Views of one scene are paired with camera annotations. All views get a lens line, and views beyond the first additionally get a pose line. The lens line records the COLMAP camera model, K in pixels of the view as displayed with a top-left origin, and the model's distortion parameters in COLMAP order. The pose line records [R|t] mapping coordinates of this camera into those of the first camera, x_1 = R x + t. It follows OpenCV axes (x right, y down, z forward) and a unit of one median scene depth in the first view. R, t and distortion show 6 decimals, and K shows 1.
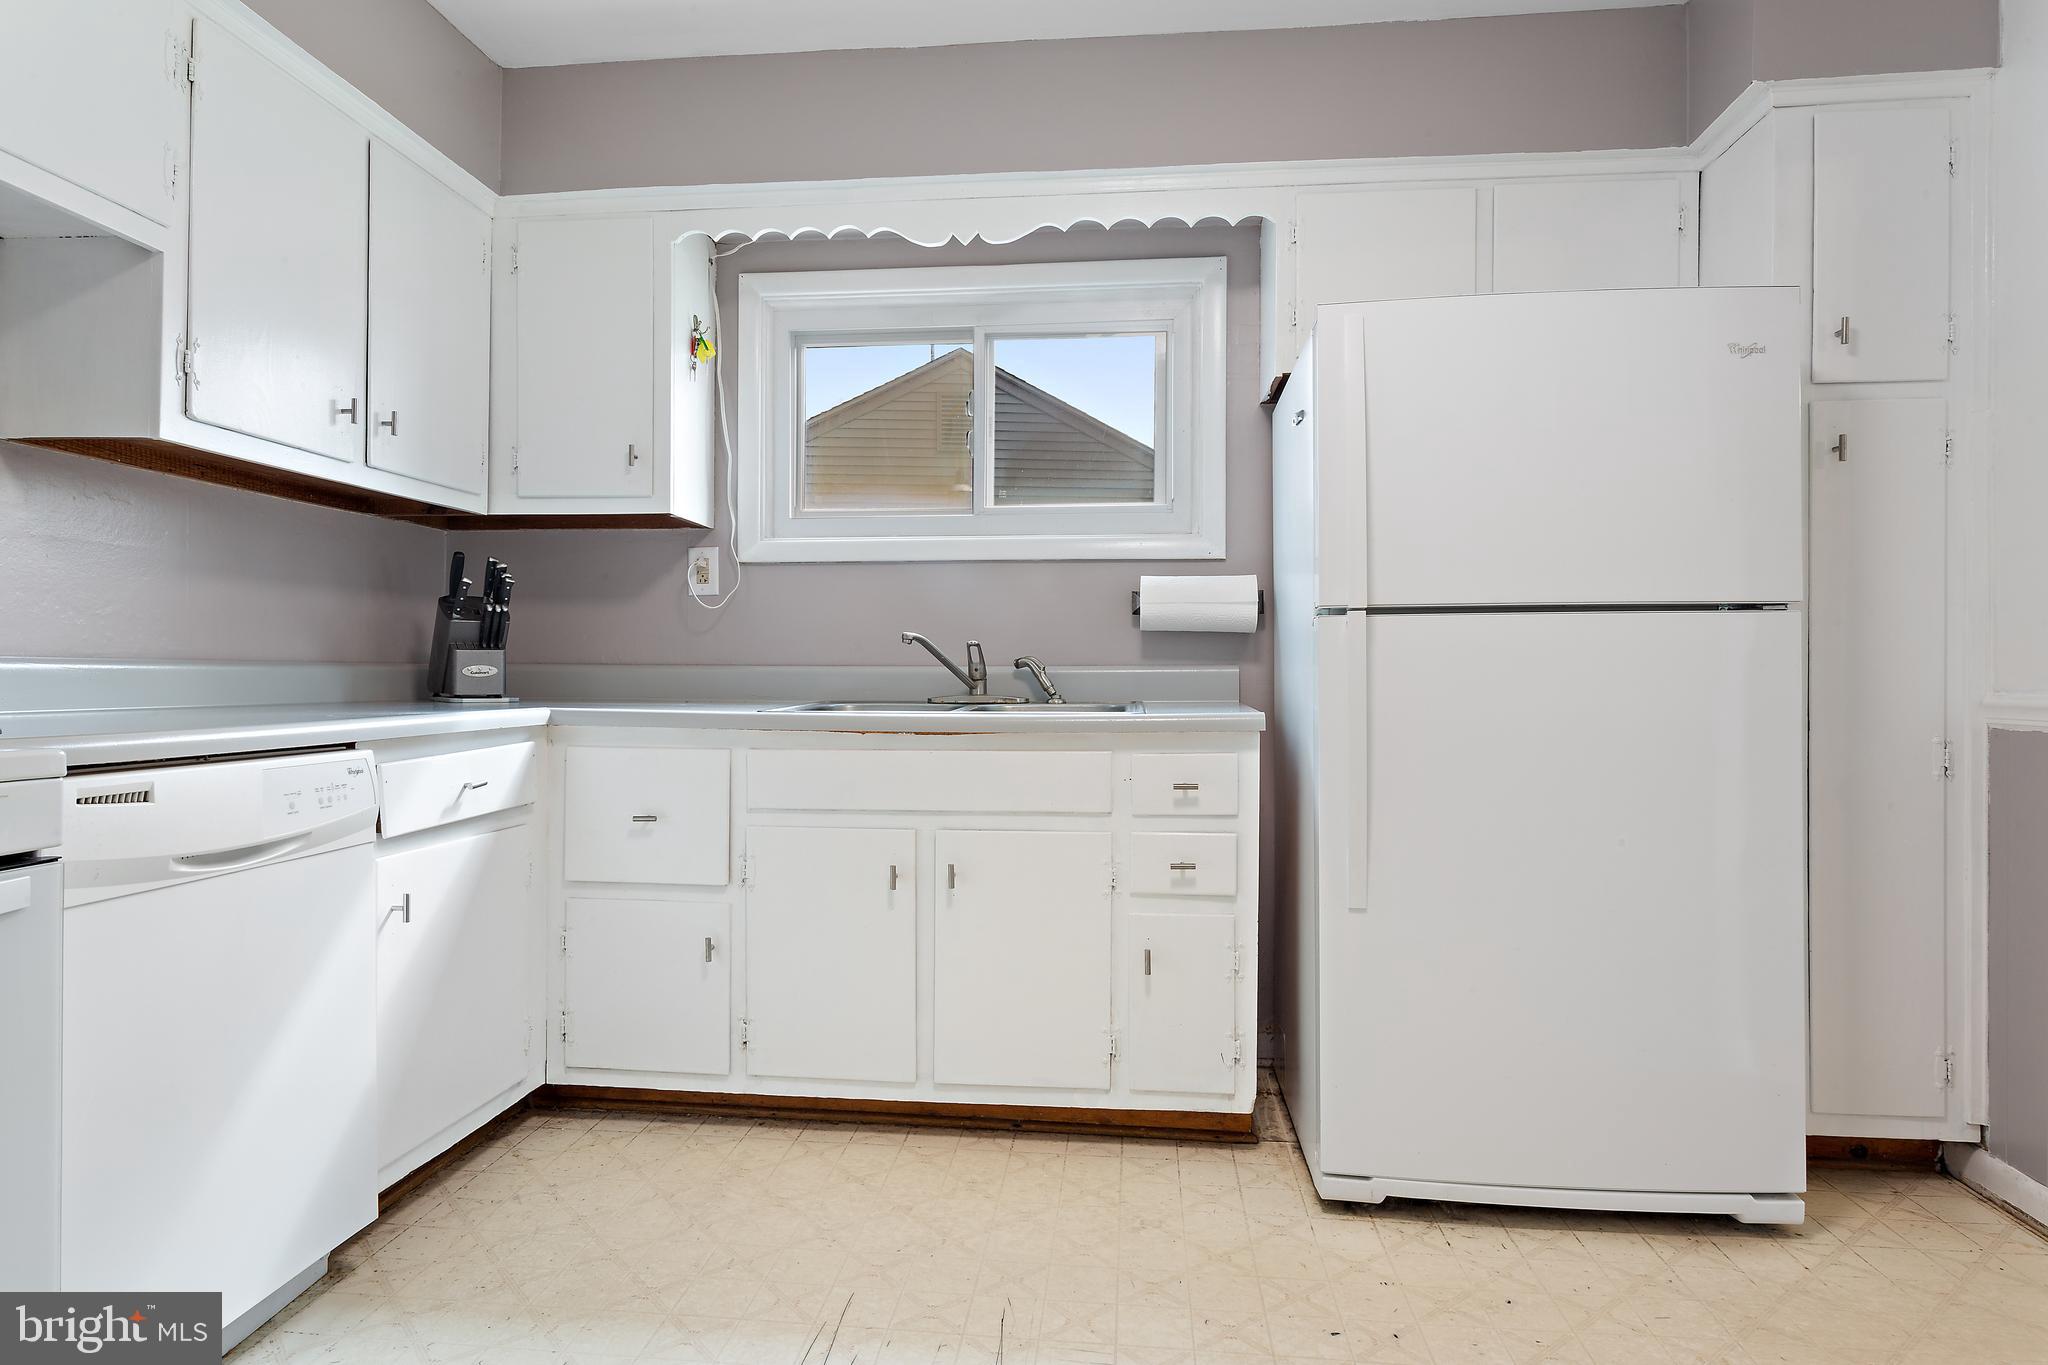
lens RADIAL K [[1176.5, 0, 1003.7], [0, 1176.5, 675.8], [0, 0, 1]] dist [-0.011185, 0.009251]
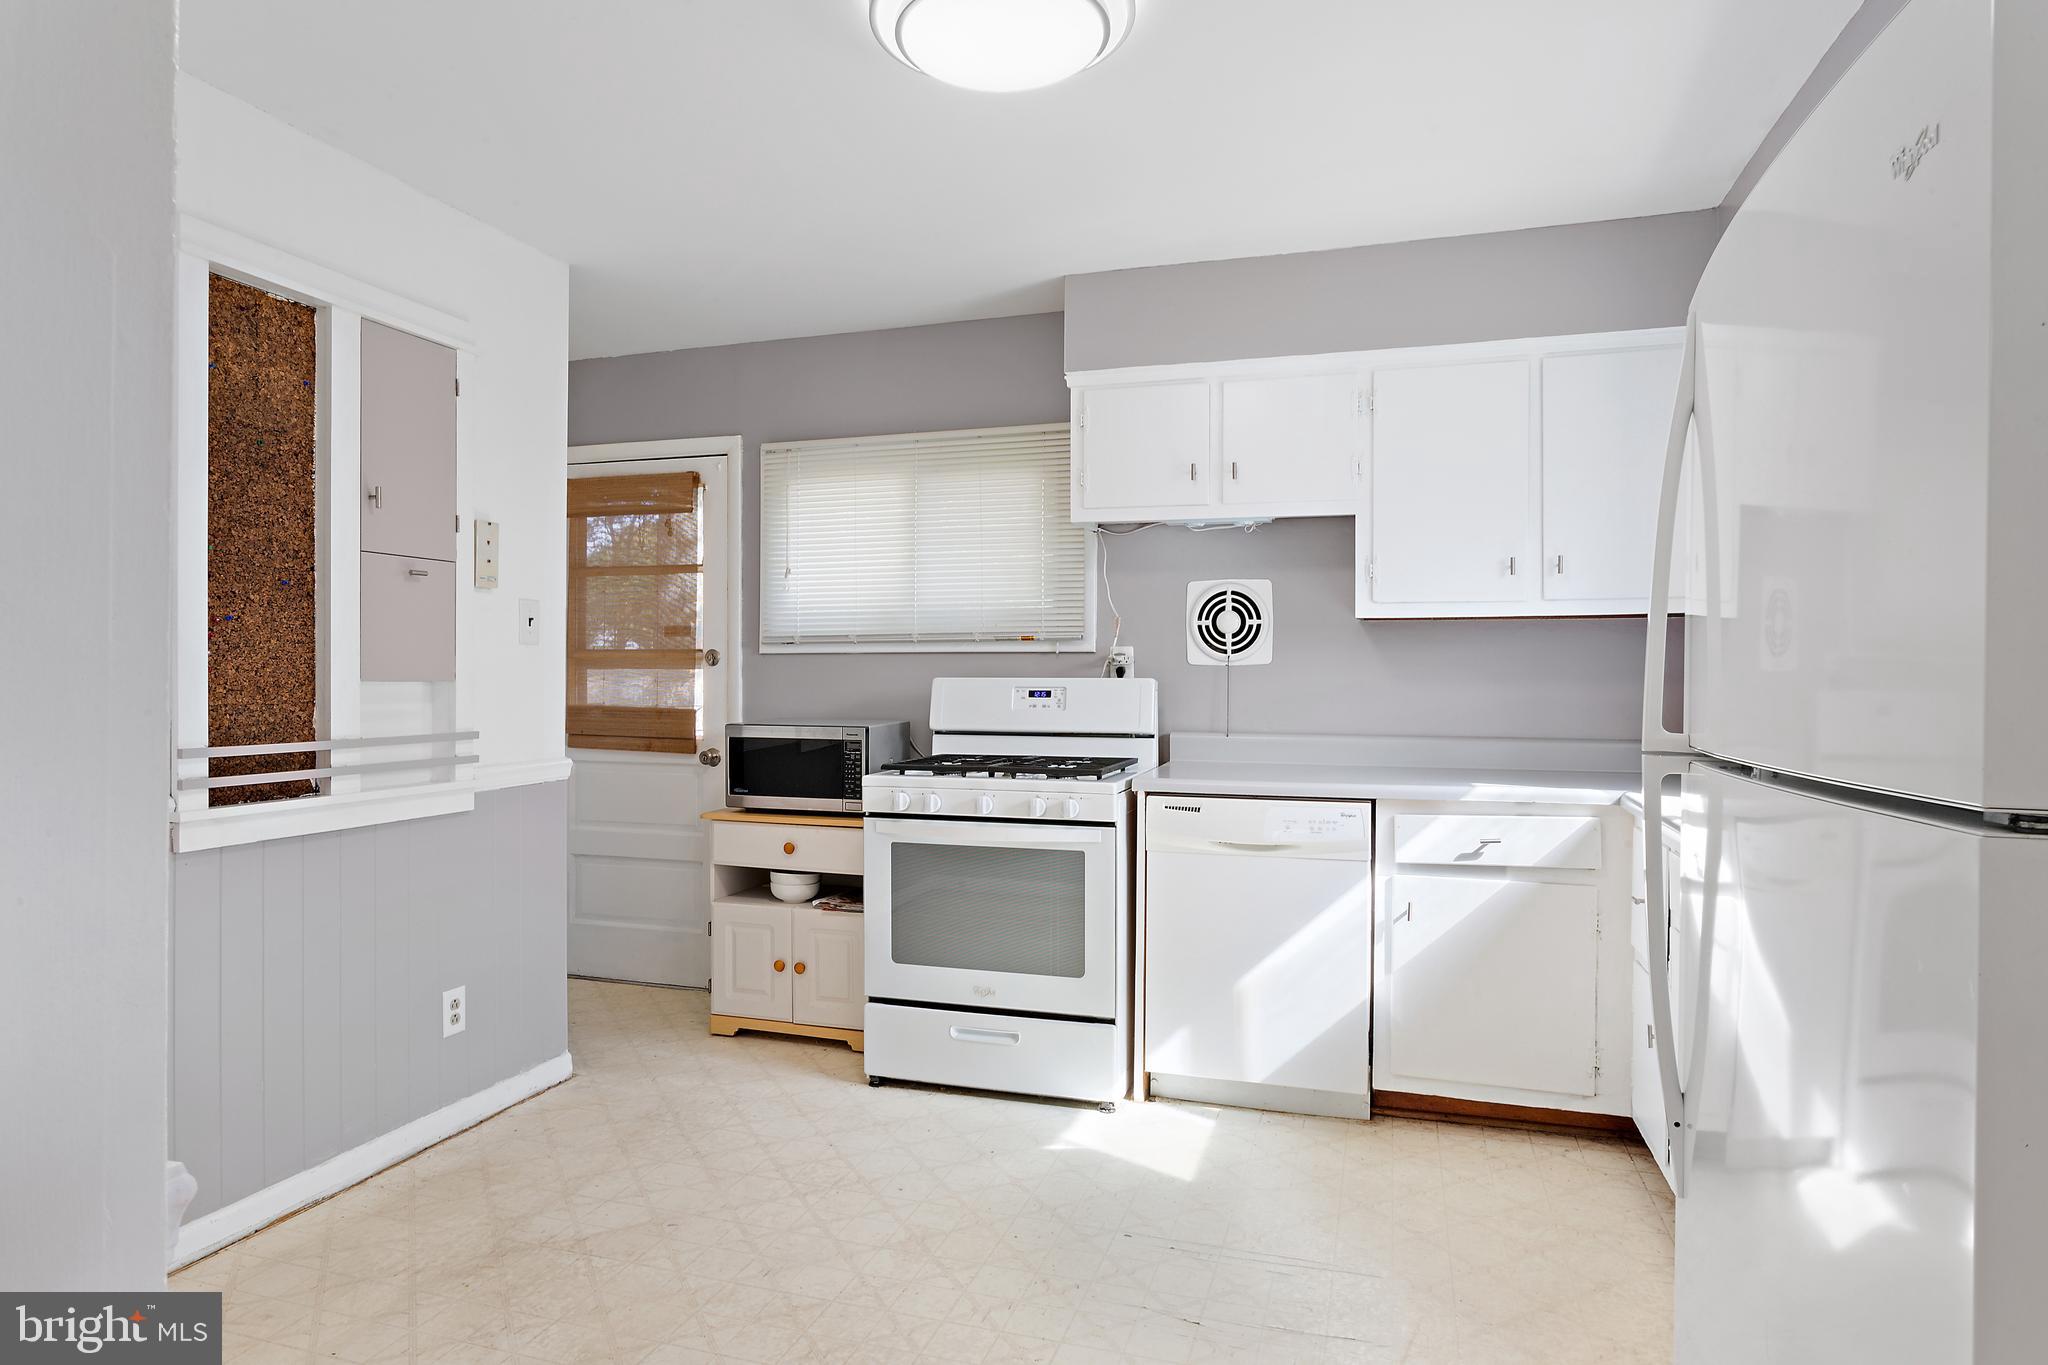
lens RADIAL K [[1176.5, 0, 1010.7], [0, 1176.5, 683.2], [0, 0, 1]] dist [-0.011185, 0.009251]
pose [[-0.190998, 0.005511, -0.981575, 0.879055], [-0.004150, 0.999971, 0.006422, -0.086173], [0.981582, 0.005300, -0.190970, 0.635587]]
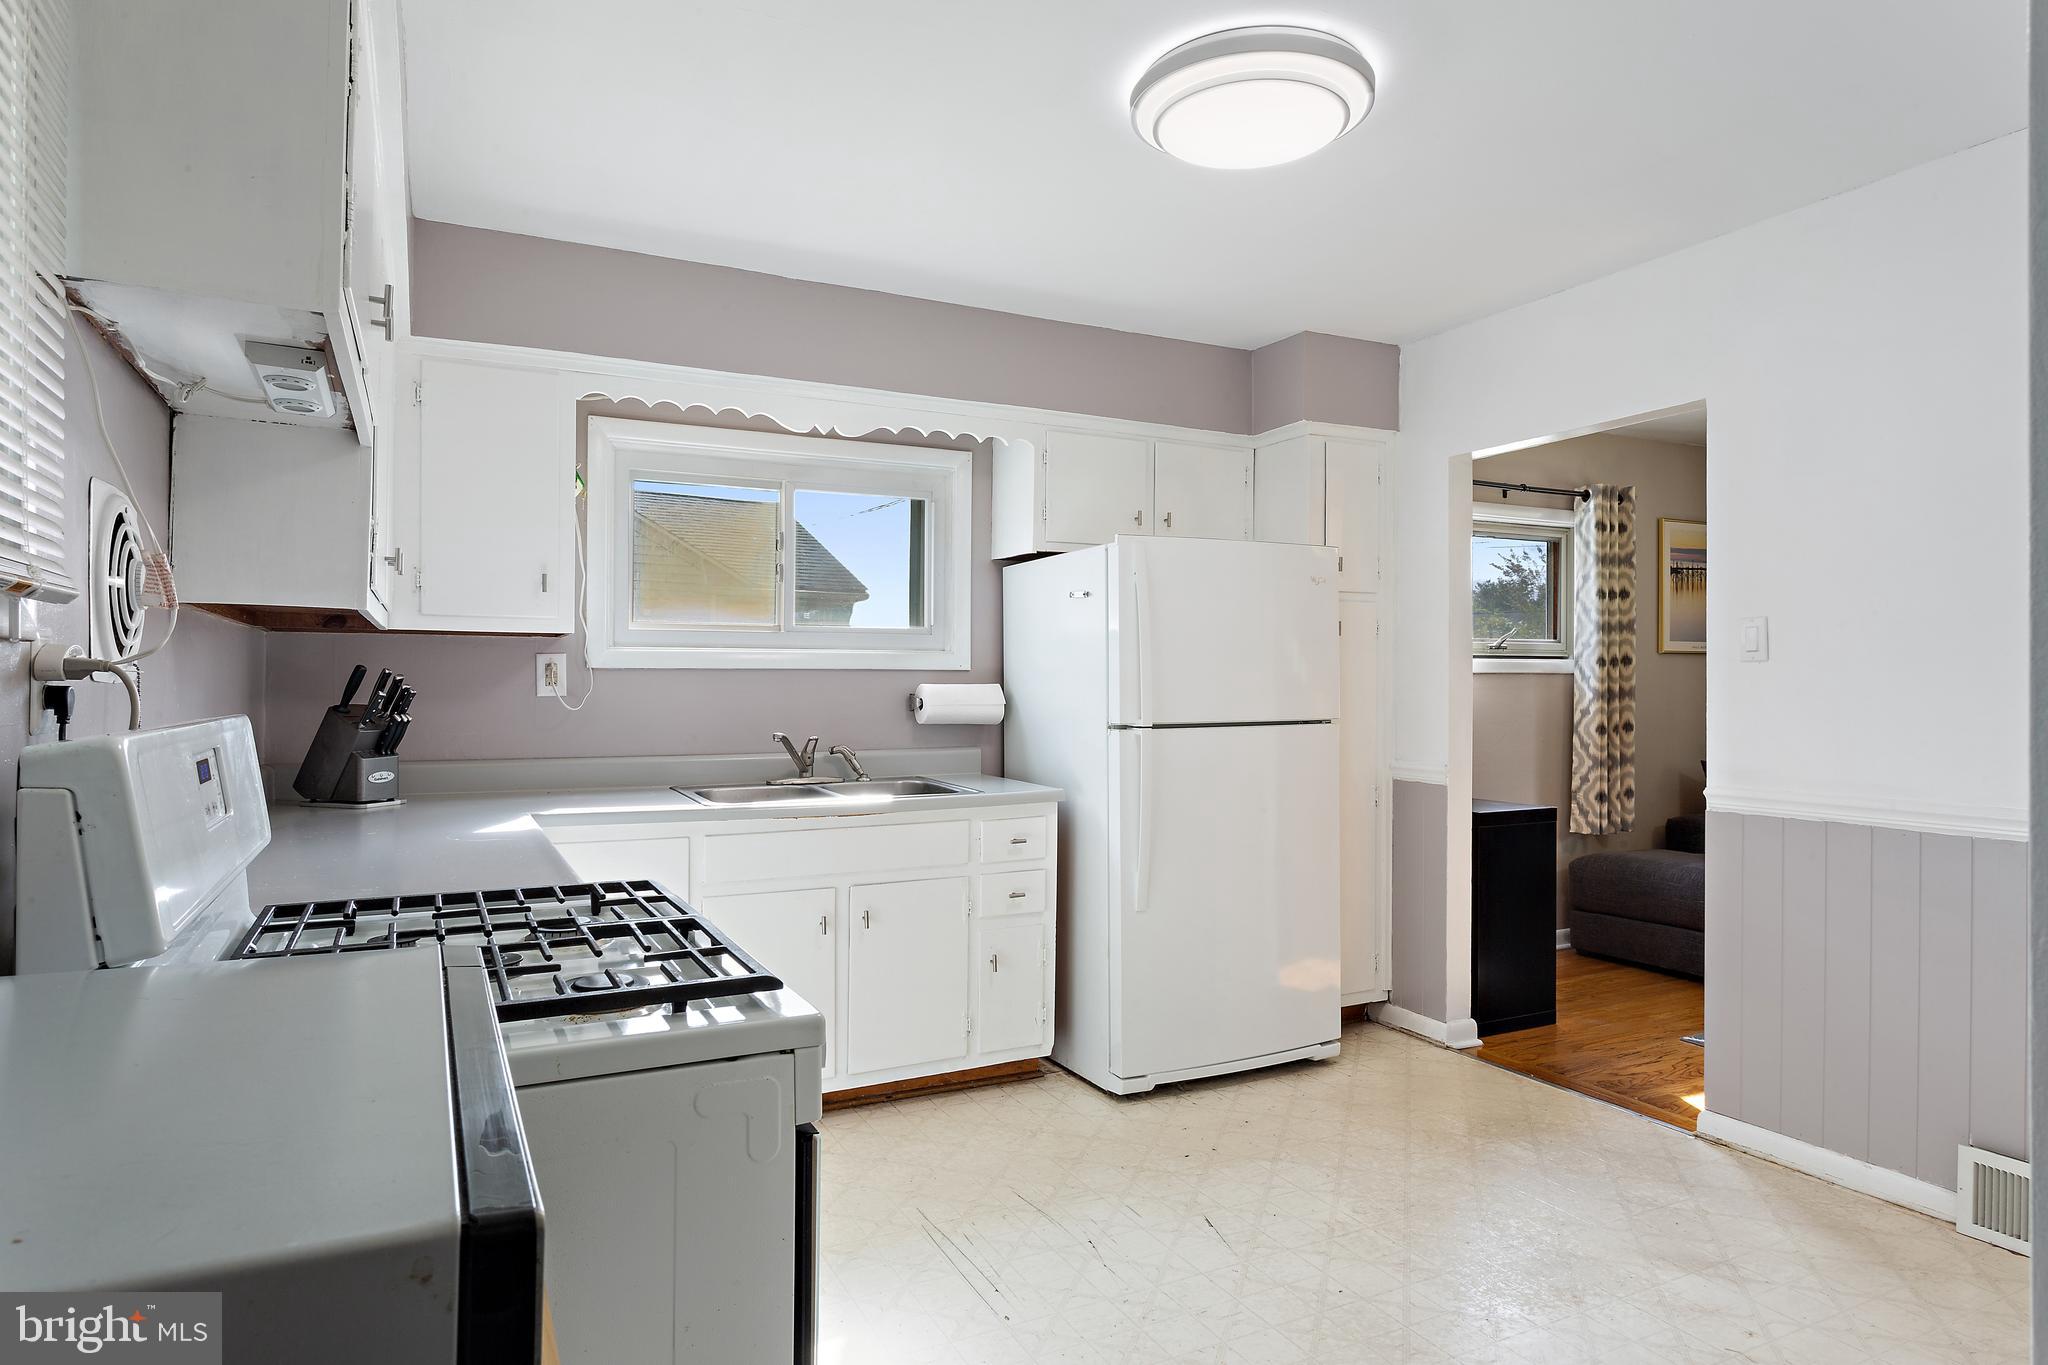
lens RADIAL K [[1176.5, 0, 1010.3], [0, 1176.5, 688.8], [0, 0, 1]] dist [-0.011185, 0.009251]
pose [[0.842112, -0.005764, 0.539272, -0.618418], [0.002645, 0.999975, 0.006559, -0.102608], [-0.539296, -0.004097, 0.842106, -0.229526]]
